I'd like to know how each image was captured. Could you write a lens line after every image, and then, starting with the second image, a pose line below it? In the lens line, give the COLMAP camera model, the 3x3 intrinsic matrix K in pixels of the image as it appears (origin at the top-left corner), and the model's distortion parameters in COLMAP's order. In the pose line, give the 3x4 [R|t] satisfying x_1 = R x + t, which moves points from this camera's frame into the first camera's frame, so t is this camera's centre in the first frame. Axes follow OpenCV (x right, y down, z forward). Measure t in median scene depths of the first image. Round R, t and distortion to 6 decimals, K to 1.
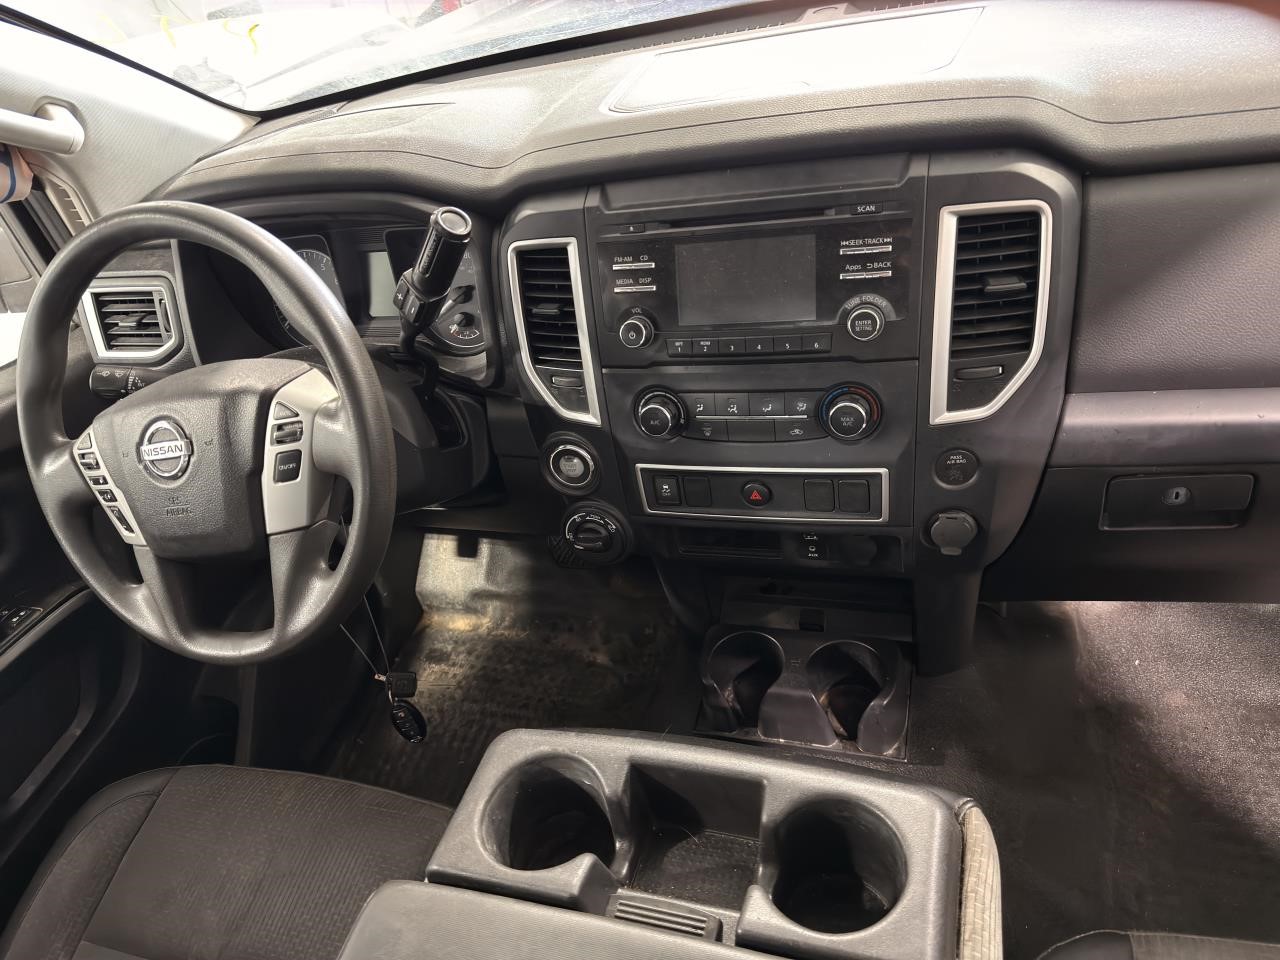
lens RADIAL K [[902.7, 0, 635.7], [0, 902.7, 482.2], [0, 0, 1]] dist [-0.000391, -0.001553]
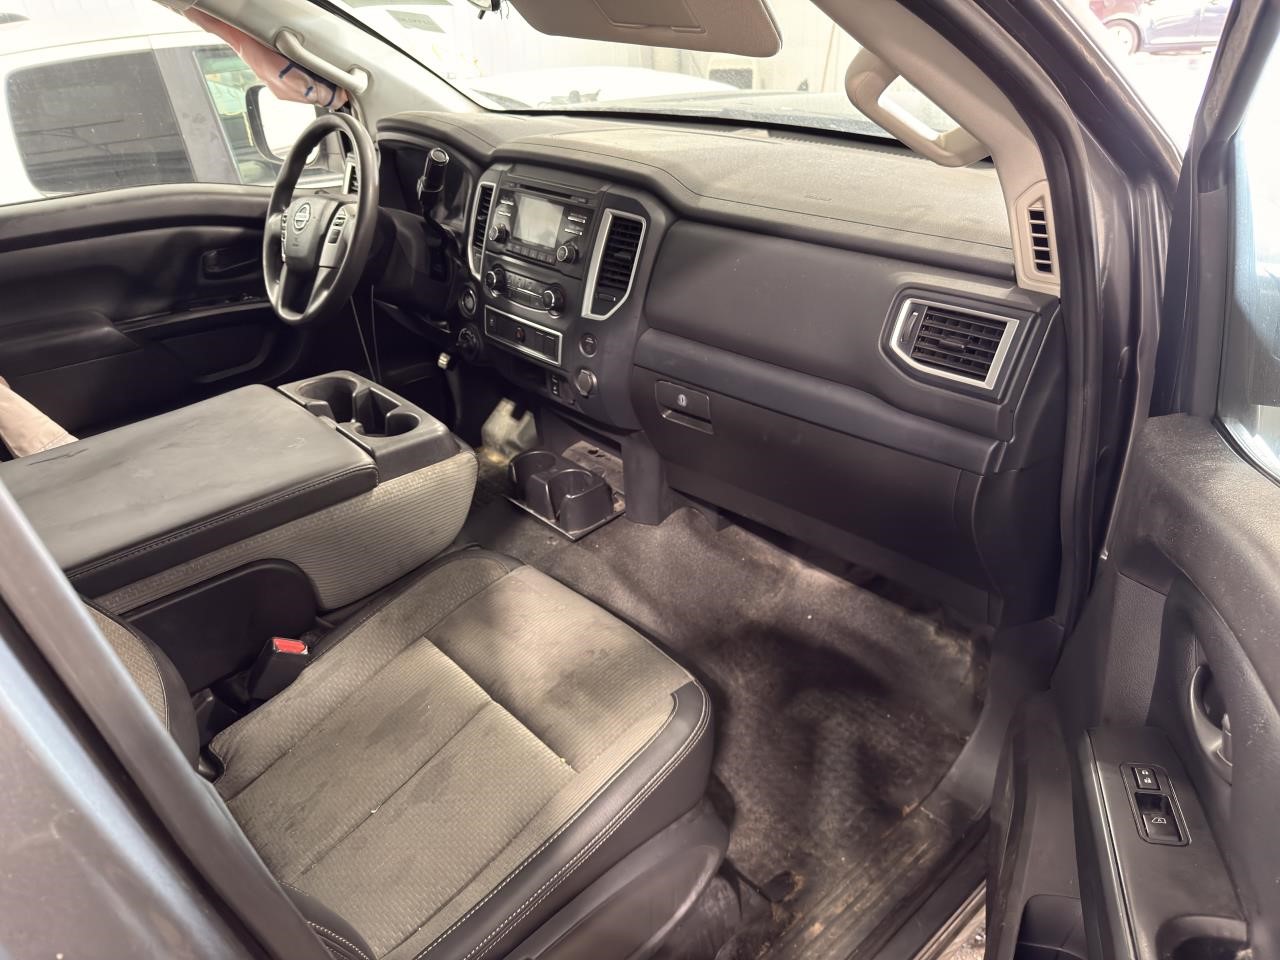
lens RADIAL K [[902.7, 0, 635.7], [0, 902.7, 482.2], [0, 0, 1]] dist [-0.000391, -0.001553]
pose [[0.843083, 0.399706, -0.359787, 1.167083], [-0.429253, 0.903181, -0.002469, 0.197129], [0.323966, 0.156521, 0.933031, -0.669990]]
